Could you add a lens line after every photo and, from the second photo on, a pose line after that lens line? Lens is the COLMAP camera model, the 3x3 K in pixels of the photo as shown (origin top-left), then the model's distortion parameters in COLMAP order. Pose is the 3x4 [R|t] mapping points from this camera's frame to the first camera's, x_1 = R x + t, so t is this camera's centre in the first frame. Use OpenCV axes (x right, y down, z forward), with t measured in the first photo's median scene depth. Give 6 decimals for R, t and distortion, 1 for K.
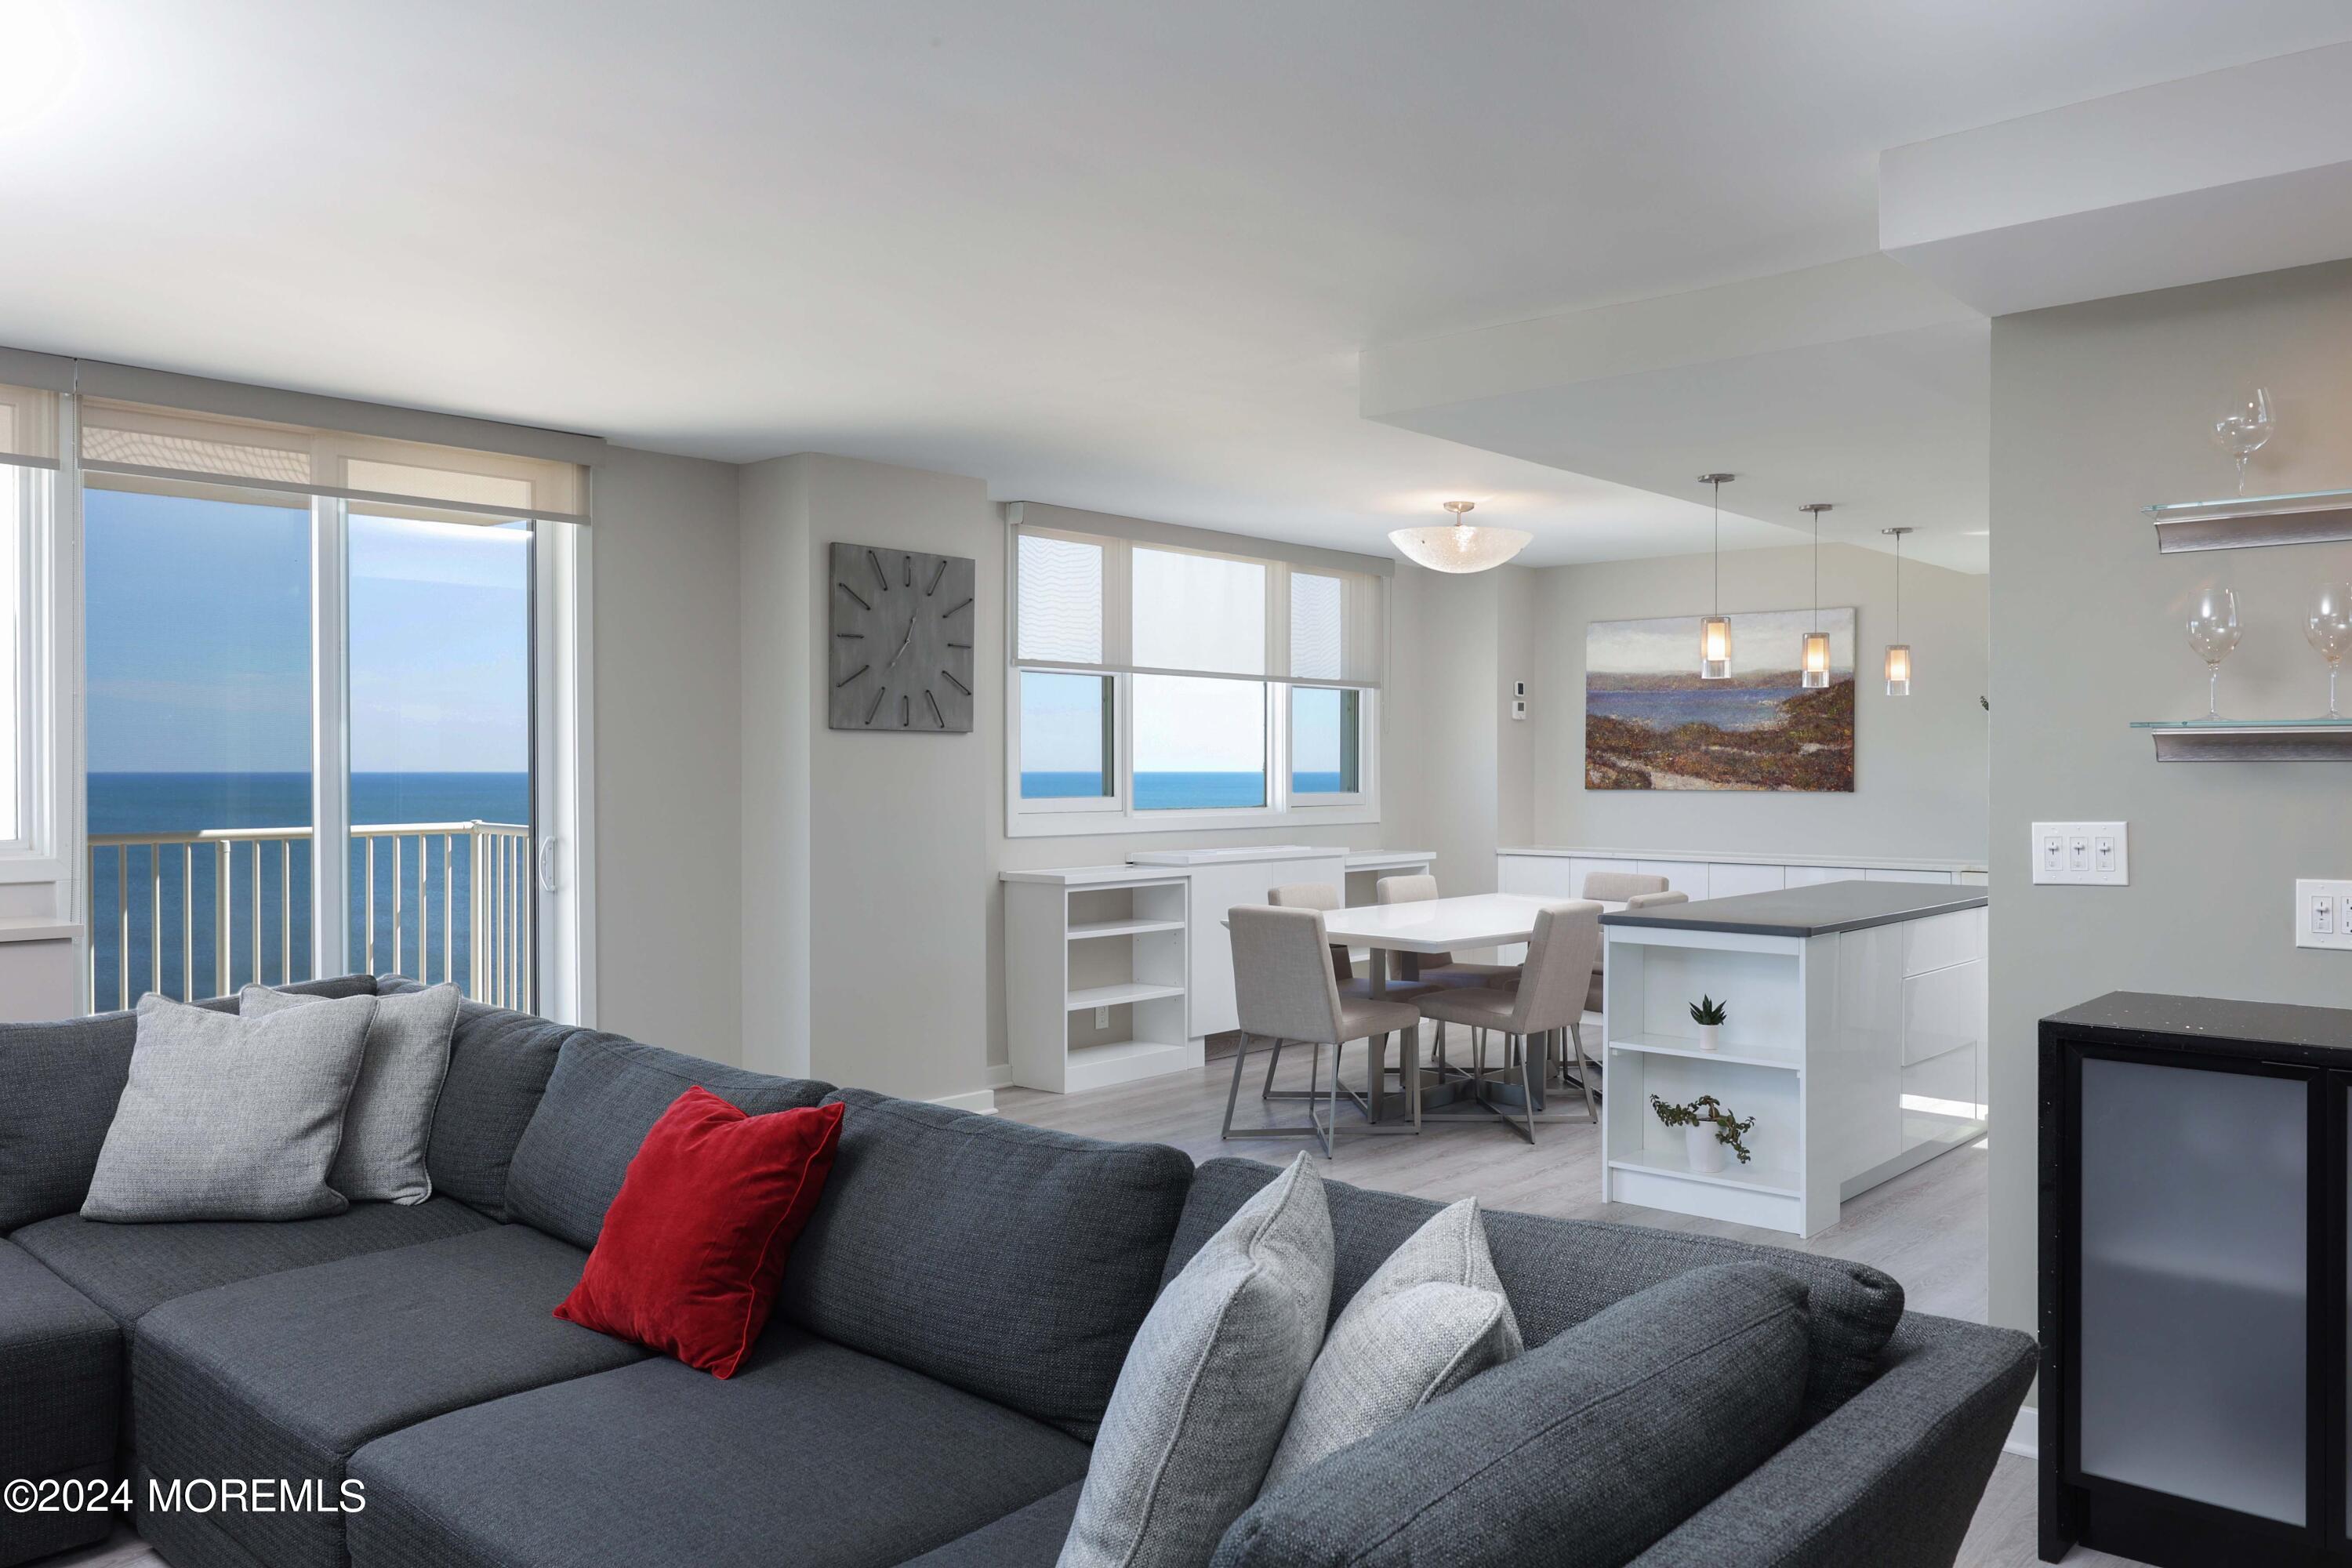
lens RADIAL K [[1774.6, 0, 1191.6], [0, 1774.6, 778.4], [0, 0, 1]] dist [-0.002412, -0.009306]
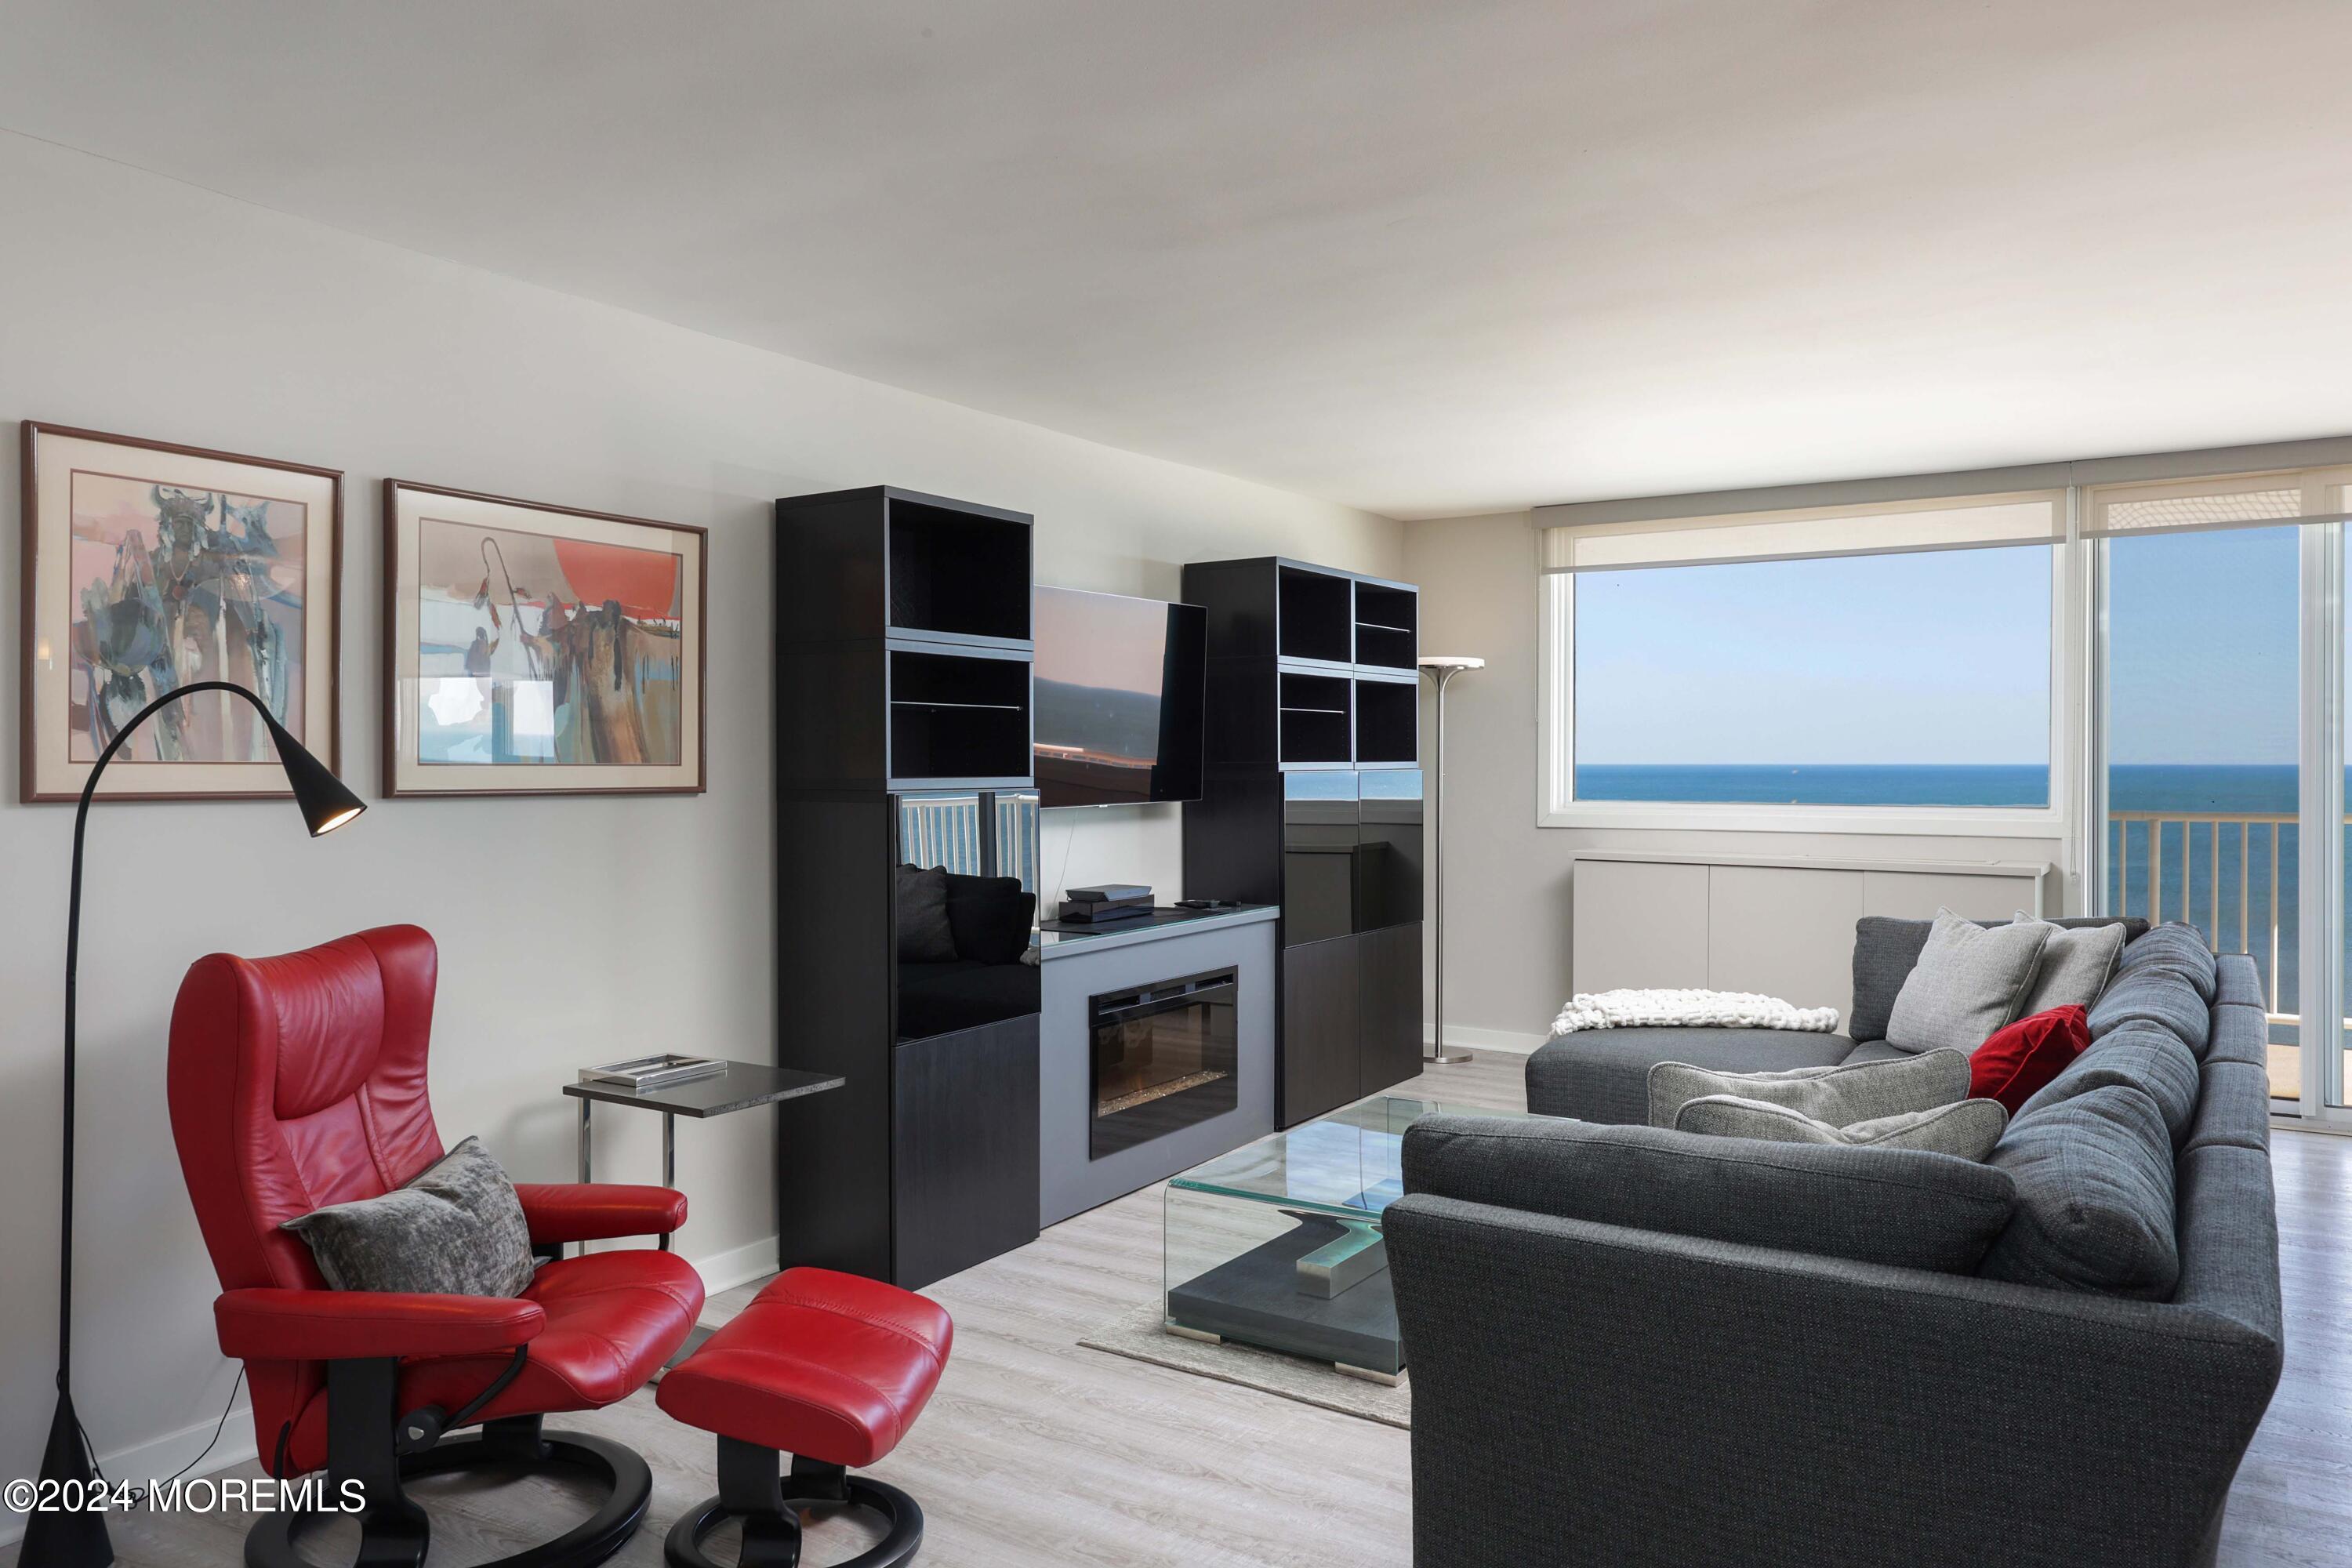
lens RADIAL K [[1596.4, 0, 1156.6], [0, 1596.4, 784.7], [0, 0, 1]] dist [0.002506, 0.001458]
pose [[0.139460, 0.013365, -0.990138, 0.313972], [-0.004591, 0.999907, 0.012850, 0.001627], [0.990217, 0.002753, 0.139508, 0.072130]]
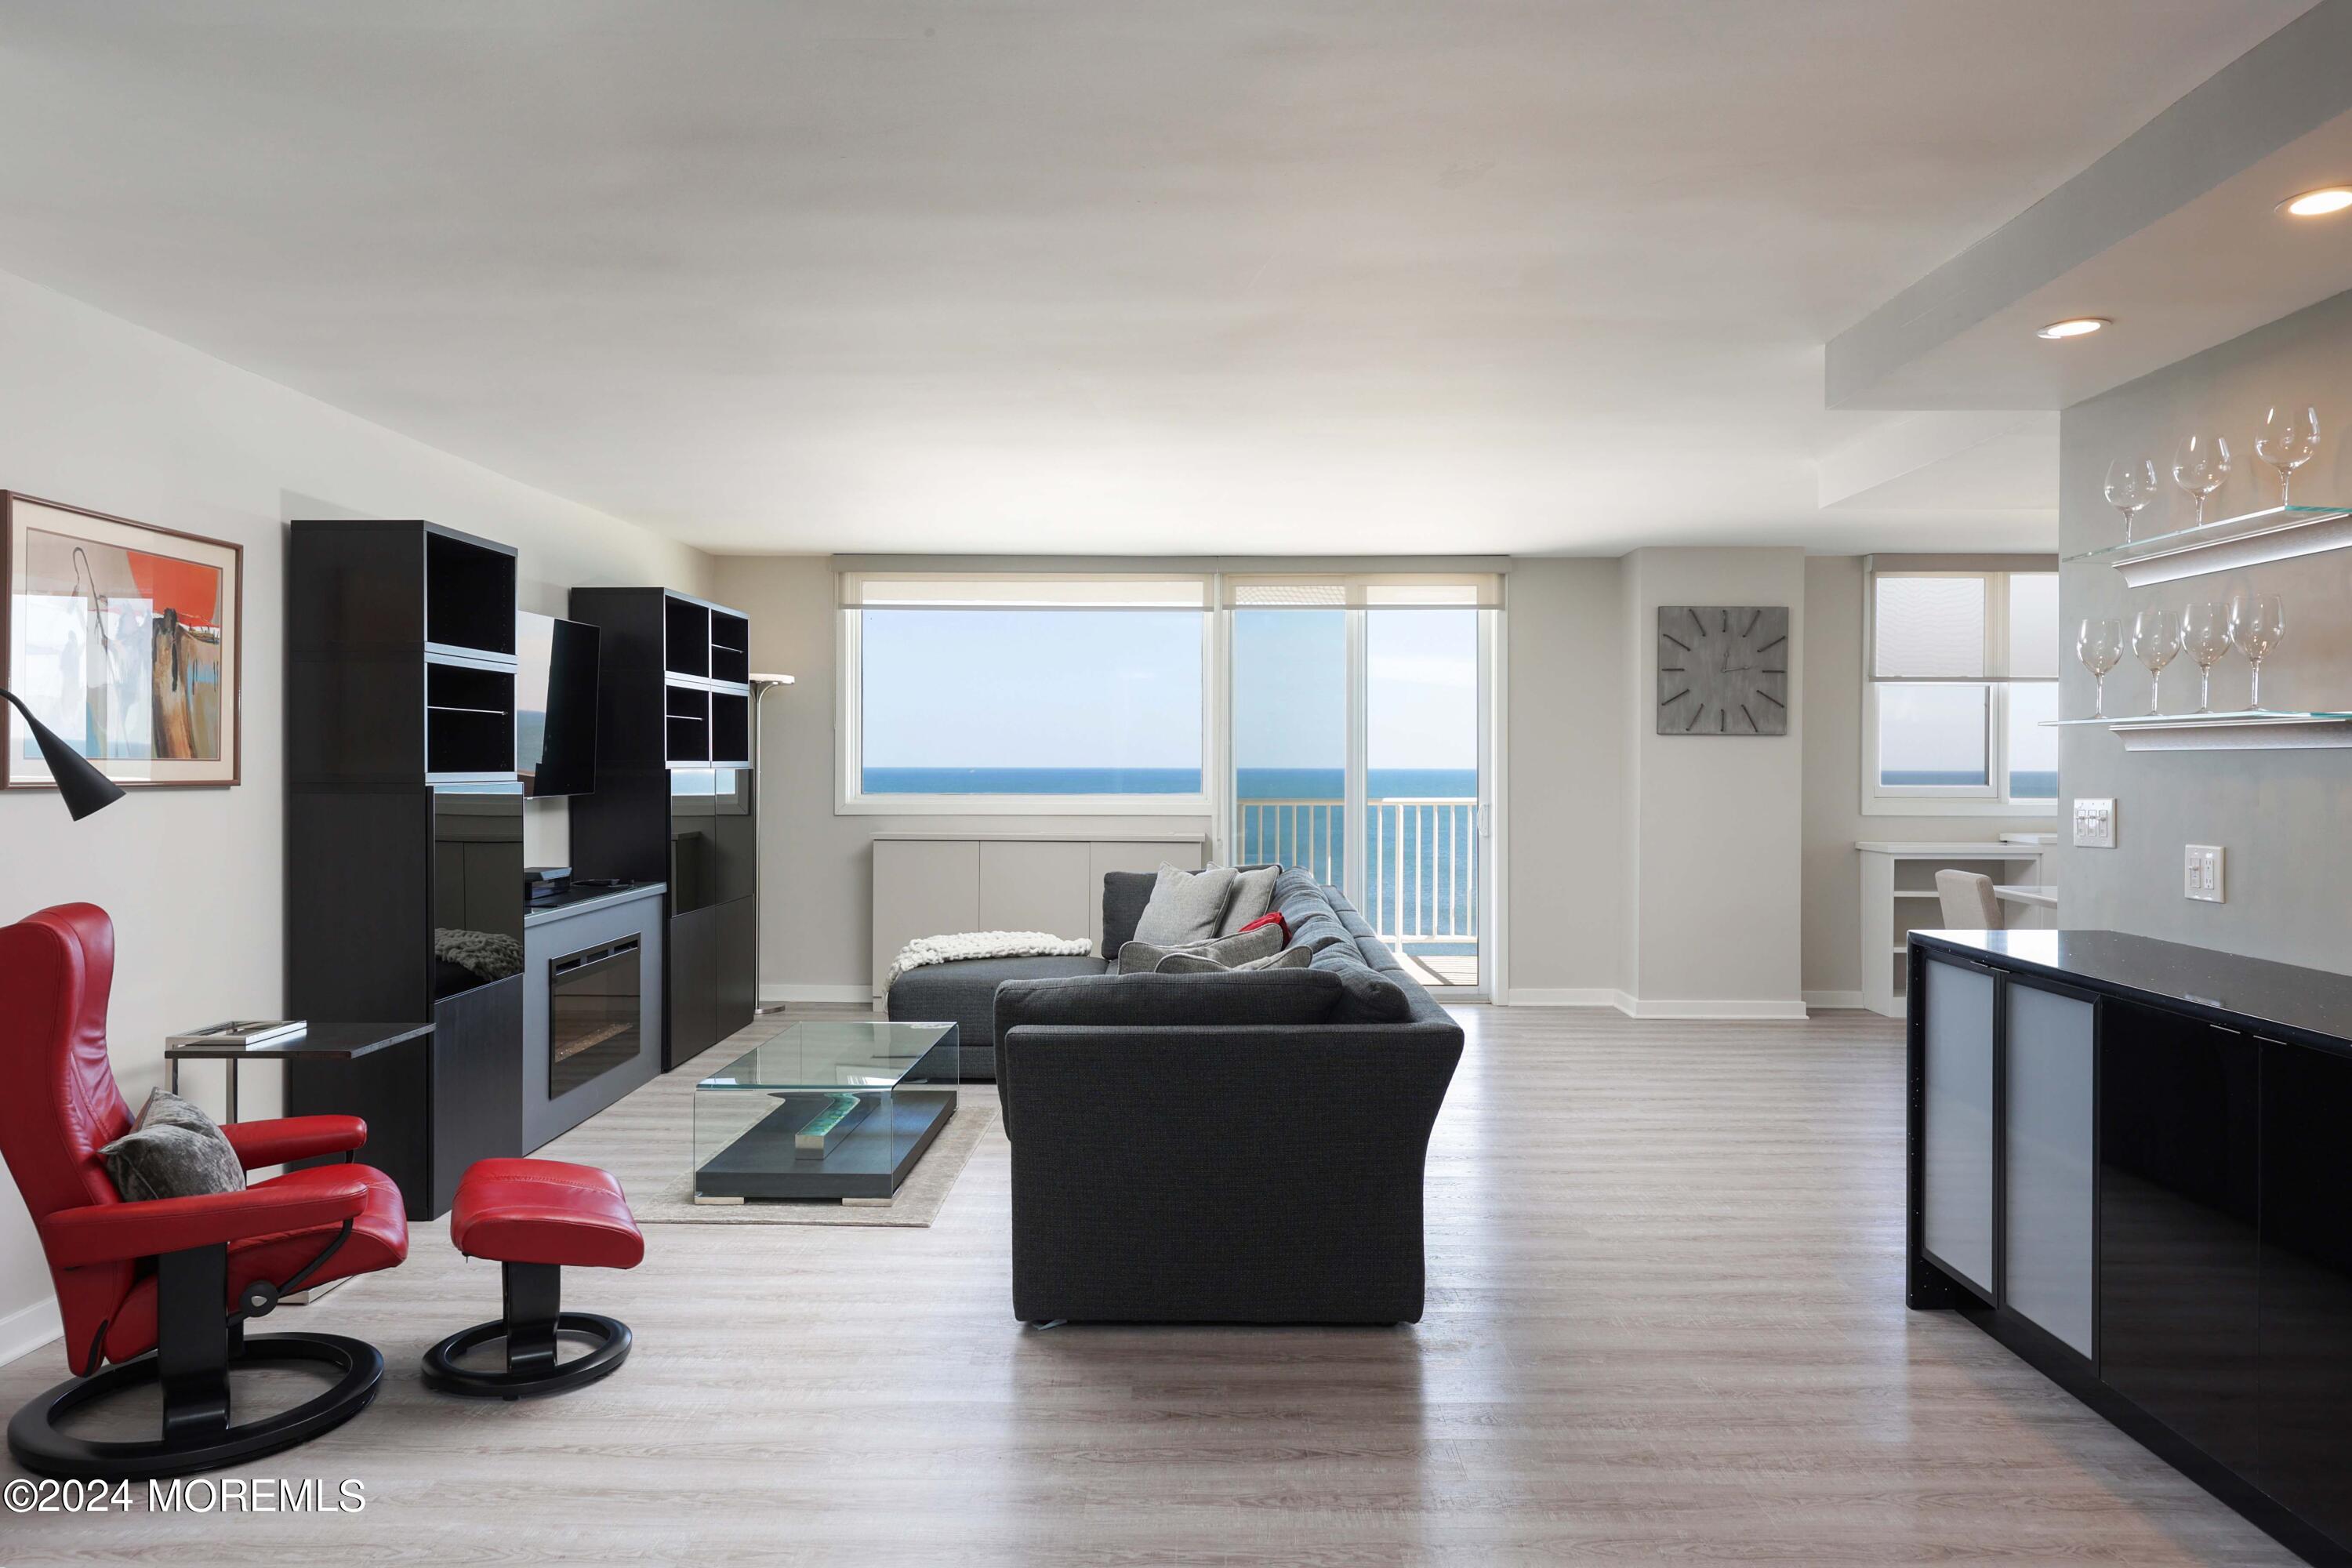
lens RADIAL K [[1528.7, 0, 1132.6], [0, 1528.7, 788.0], [0, 0, 1]] dist [0.003994, 0.000093]
pose [[0.628382, 0.012863, -0.777799, 0.408505], [-0.006601, 0.999915, 0.011204, 0.004237], [0.777877, -0.001906, 0.628413, -0.104239]]
